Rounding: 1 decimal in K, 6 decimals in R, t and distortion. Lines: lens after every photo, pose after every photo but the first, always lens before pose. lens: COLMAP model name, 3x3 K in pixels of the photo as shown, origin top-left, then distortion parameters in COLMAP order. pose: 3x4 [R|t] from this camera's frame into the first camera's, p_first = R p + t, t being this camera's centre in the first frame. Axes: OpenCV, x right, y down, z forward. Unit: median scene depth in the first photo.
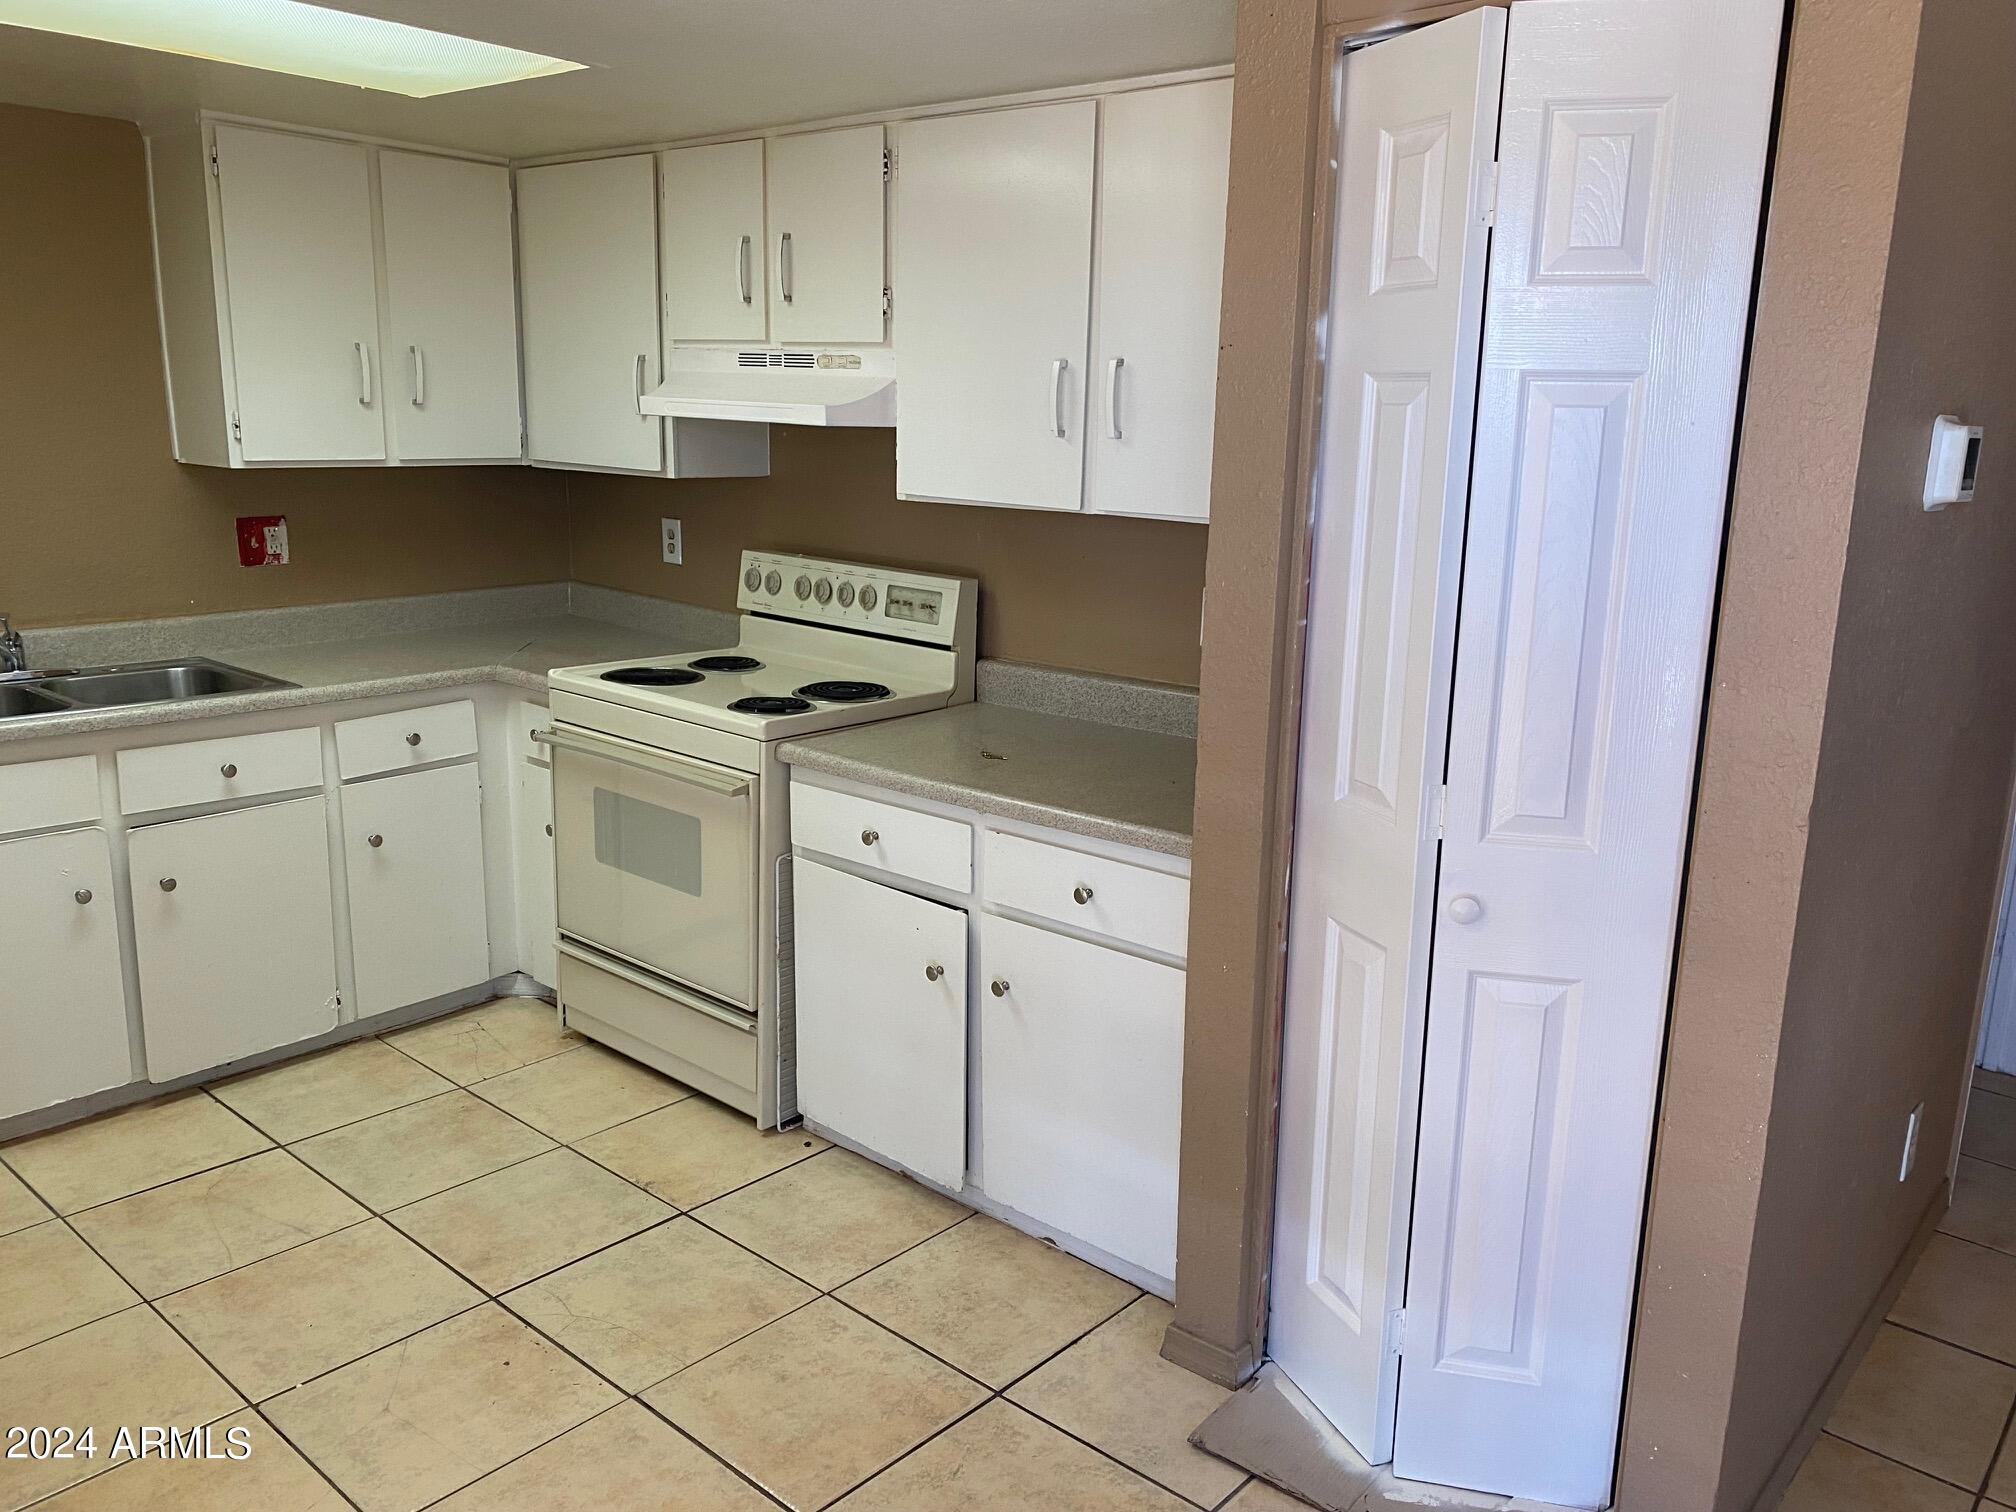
lens RADIAL K [[1558.2, 0, 1007.7], [0, 1558.2, 761.3], [0, 0, 1]] dist [-0.004973, -0.008242]
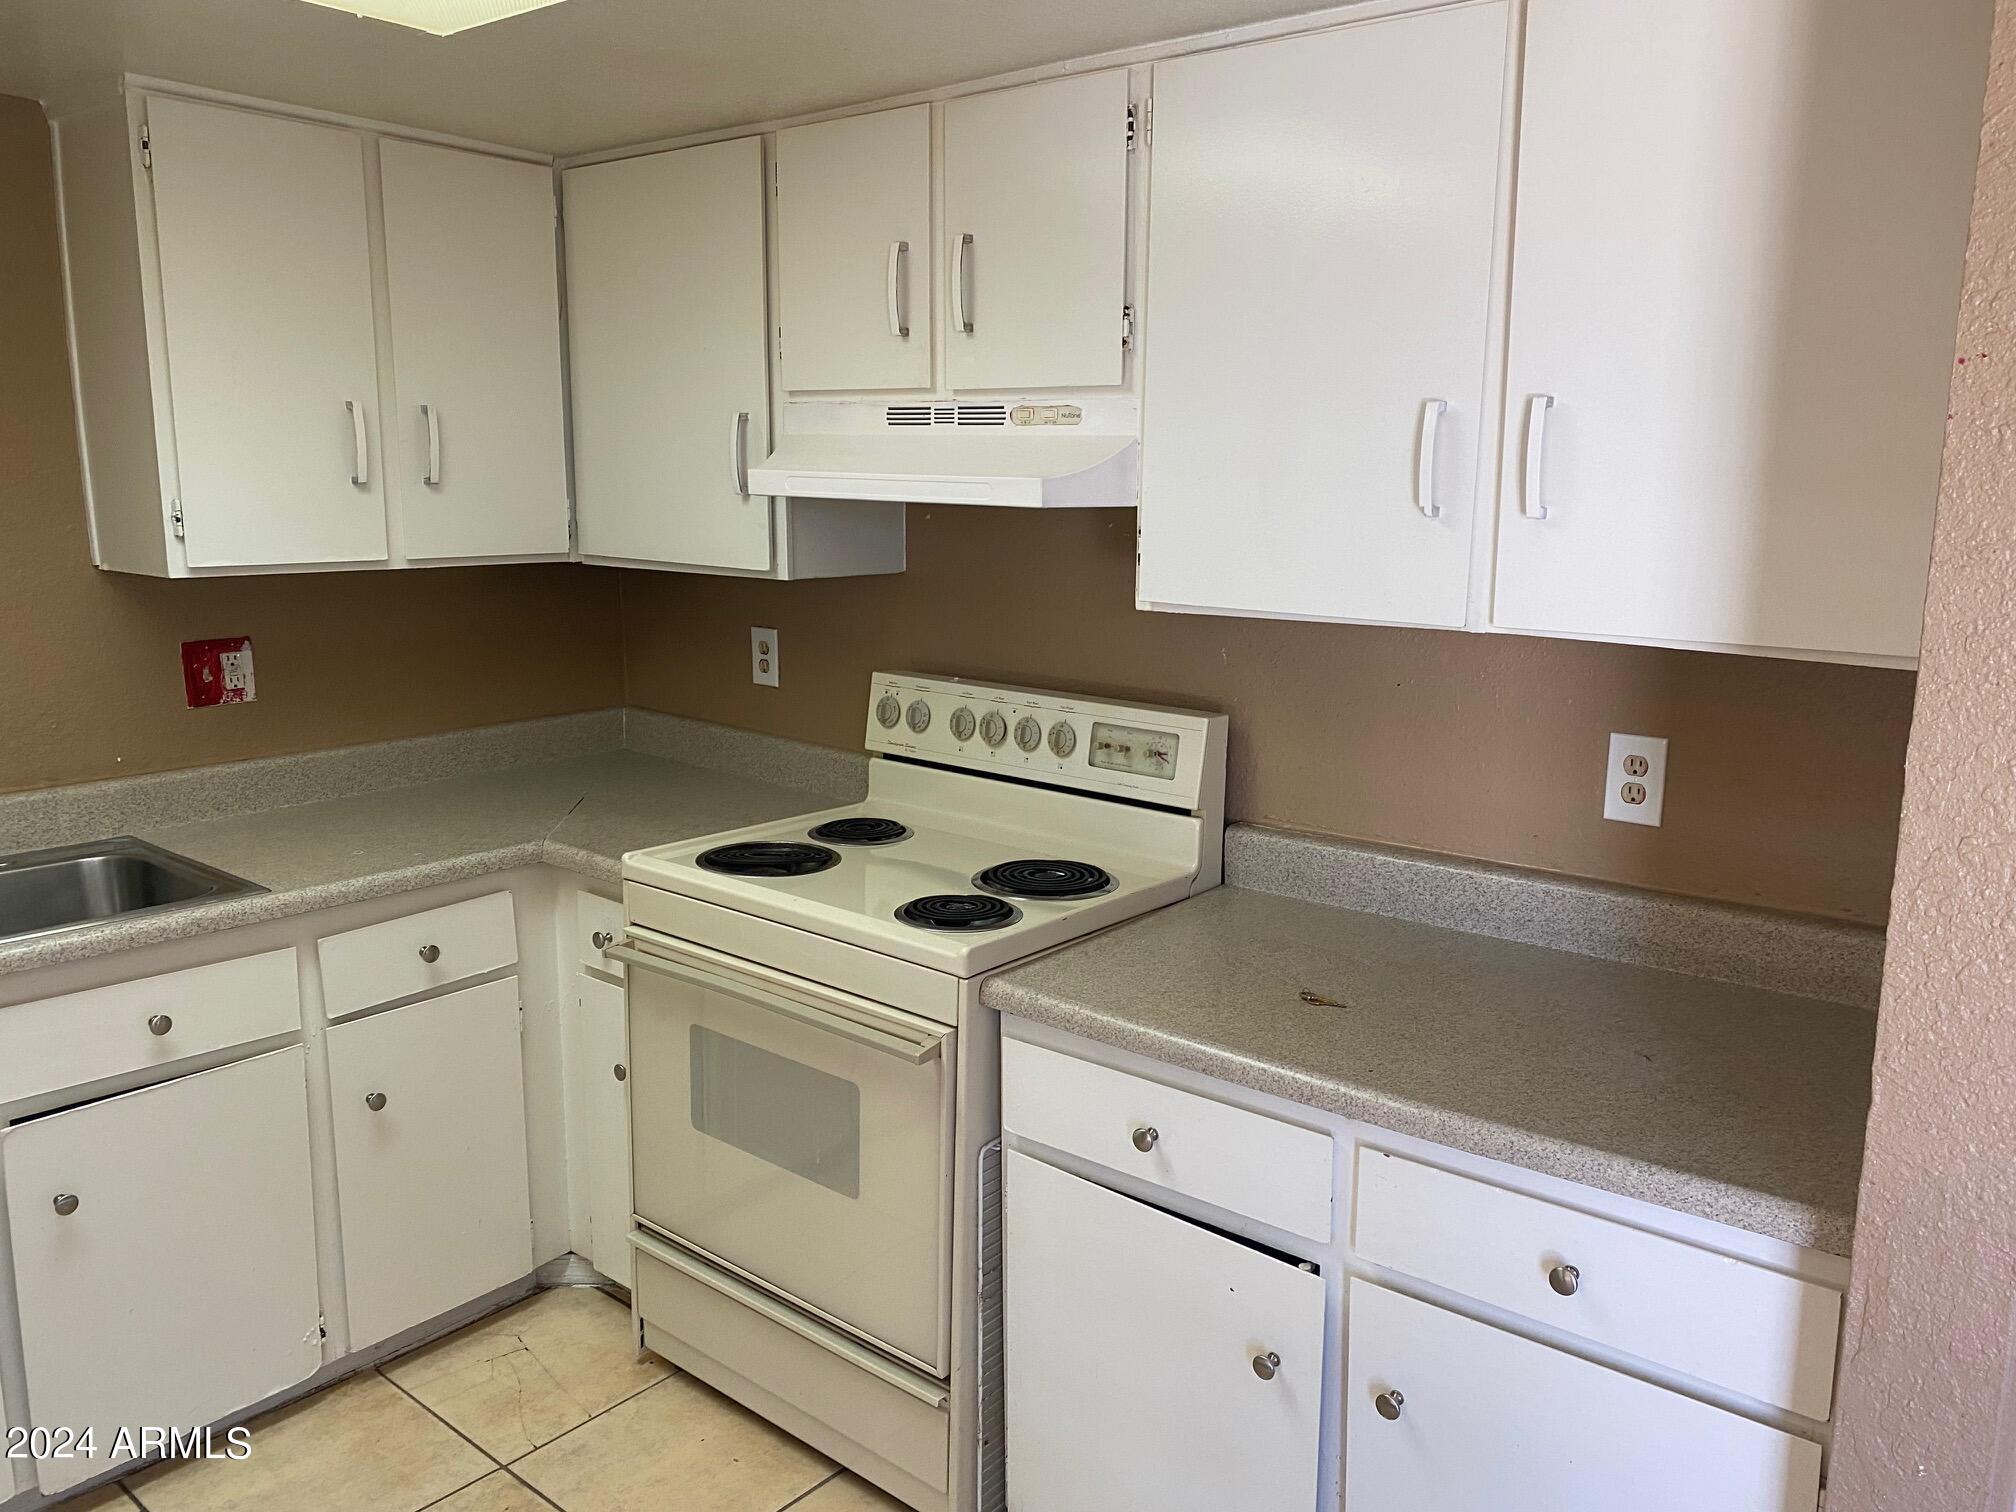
lens RADIAL K [[1547.2, 0, 1015.9], [0, 1547.2, 746.5], [0, 0, 1]] dist [0.012038, -0.028136]
pose [[0.999713, -0.019604, 0.013758, -0.122623], [0.020246, 0.998633, -0.048188, -0.068669], [-0.012795, 0.048453, 0.998744, 0.287552]]
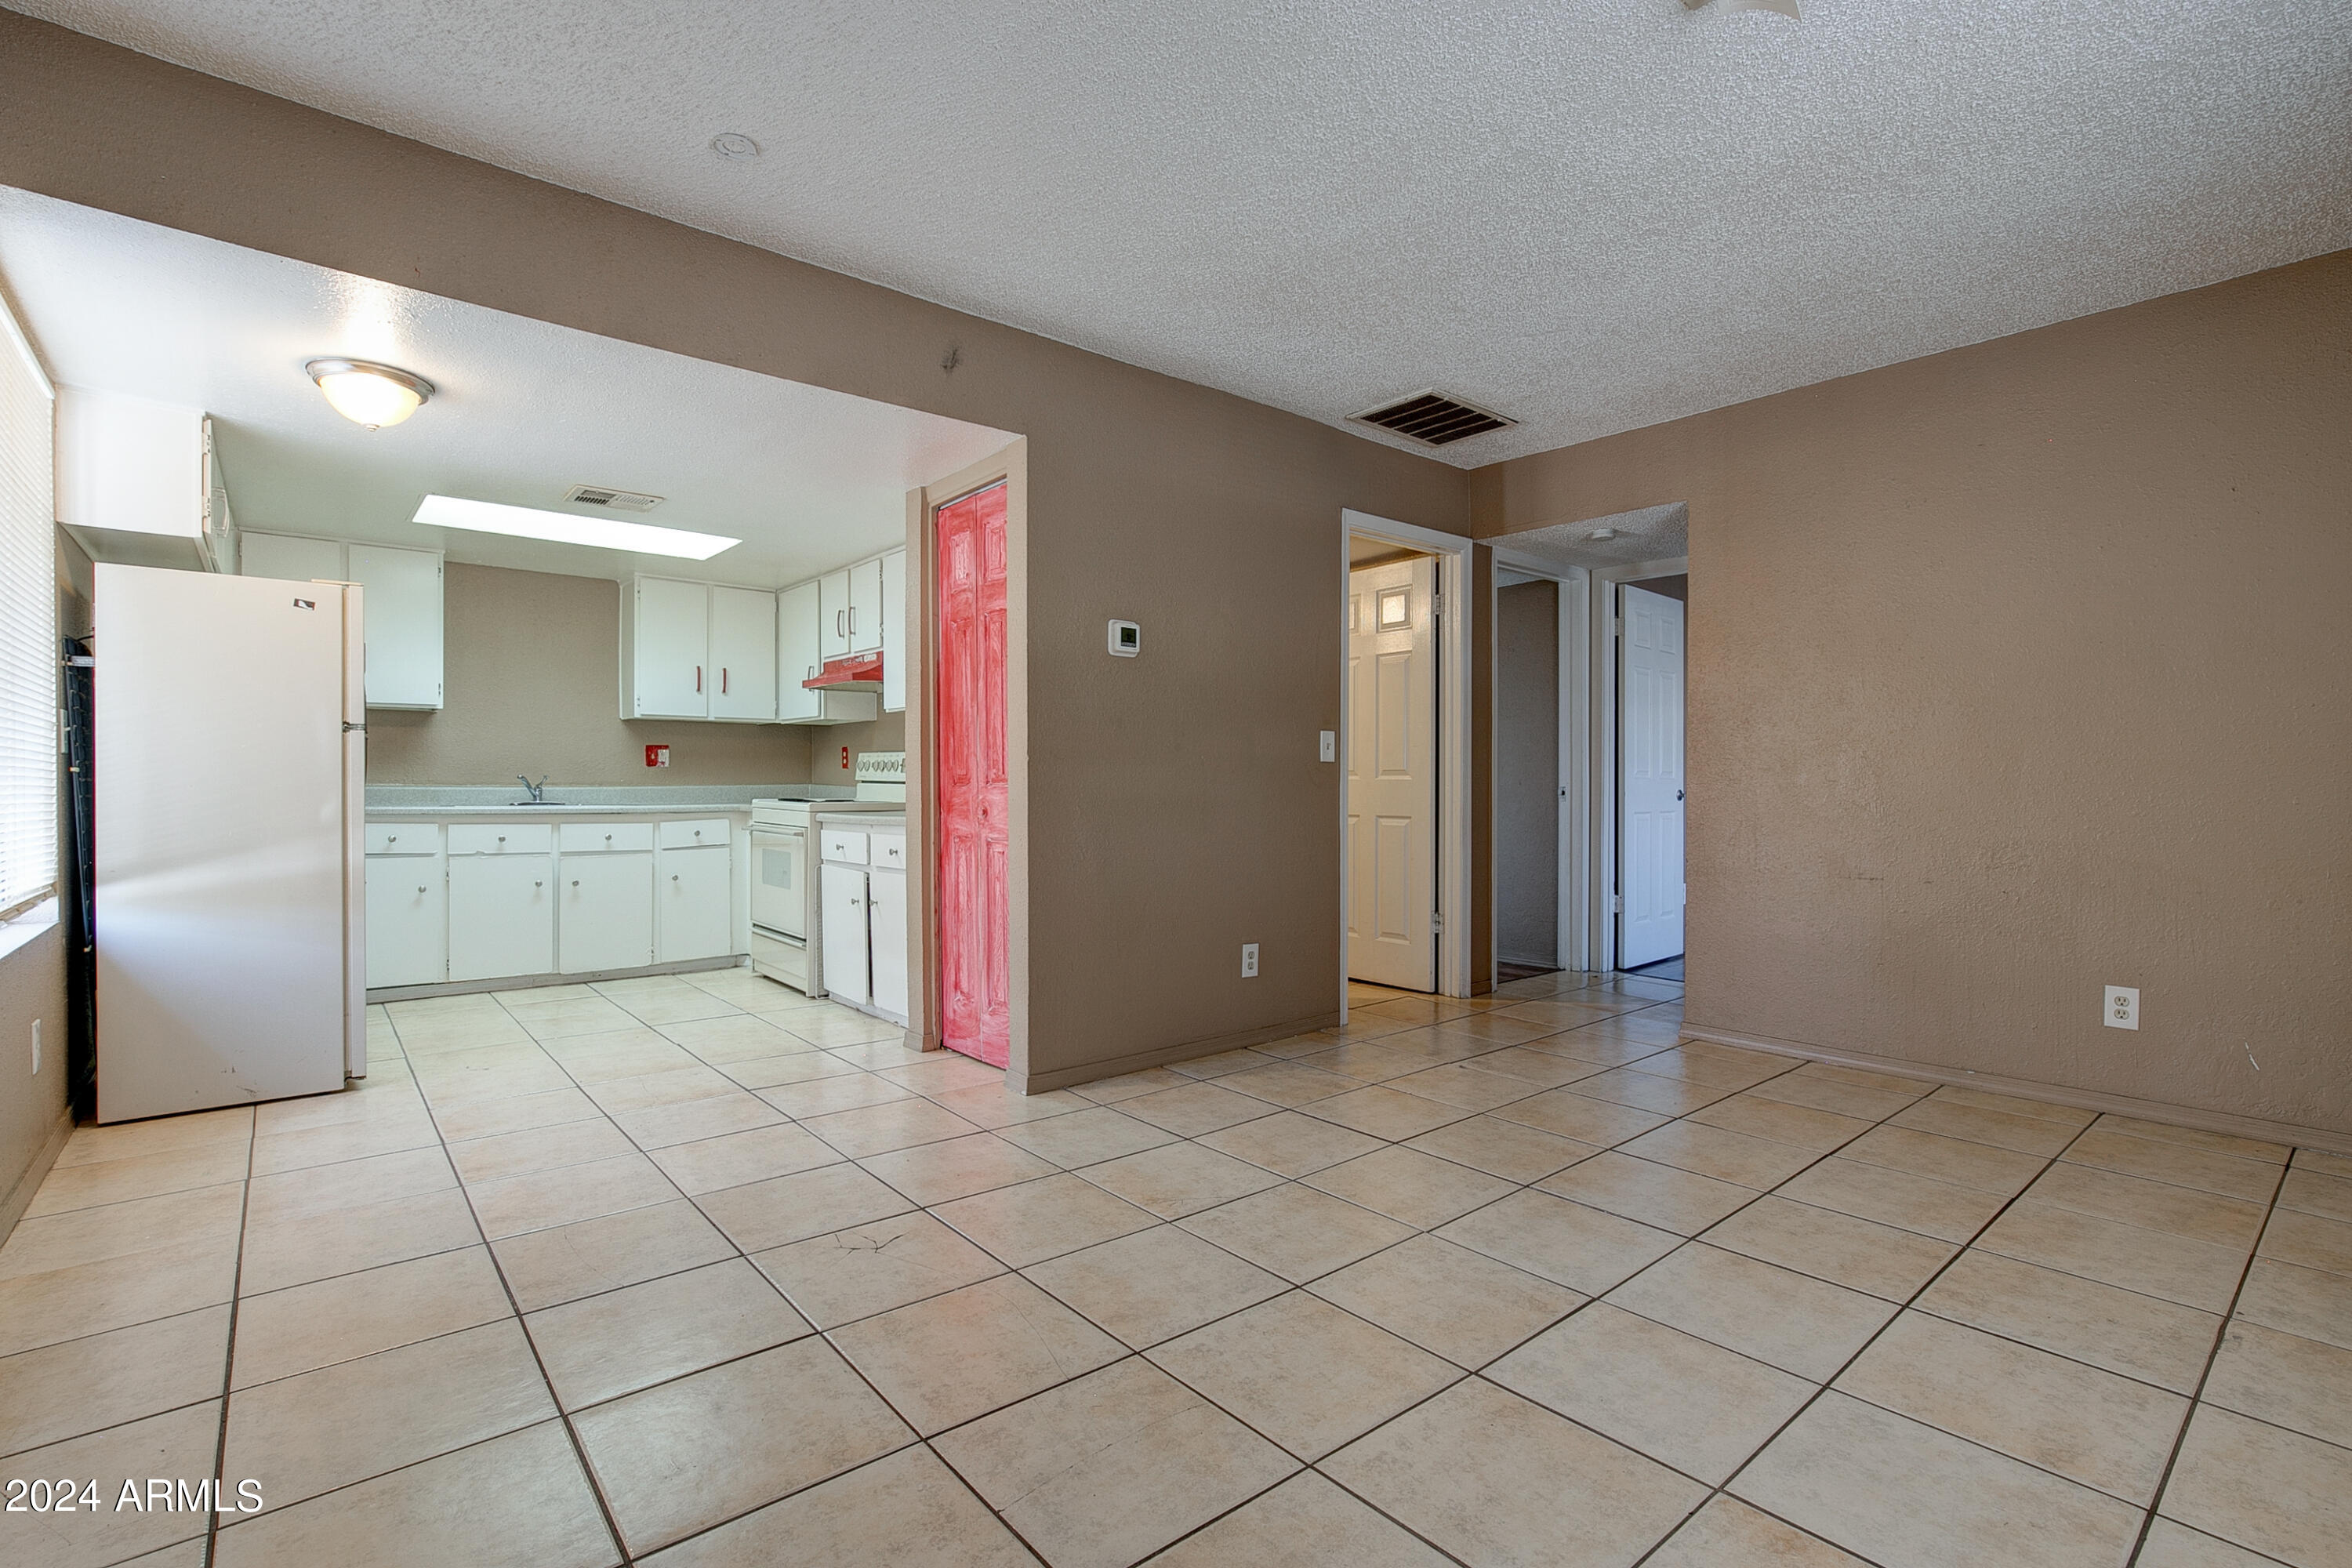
lens RADIAL K [[1108.4, 0, 1170.0], [0, 1108.4, 789.8], [0, 0, 1]] dist [-0.007733, 0.000586]
pose [[0.985351, -0.021651, -0.169157, 0.551082], [-0.016483, 0.975173, -0.220829, 0.262431], [0.169739, 0.220382, 0.960531, -0.416568]]
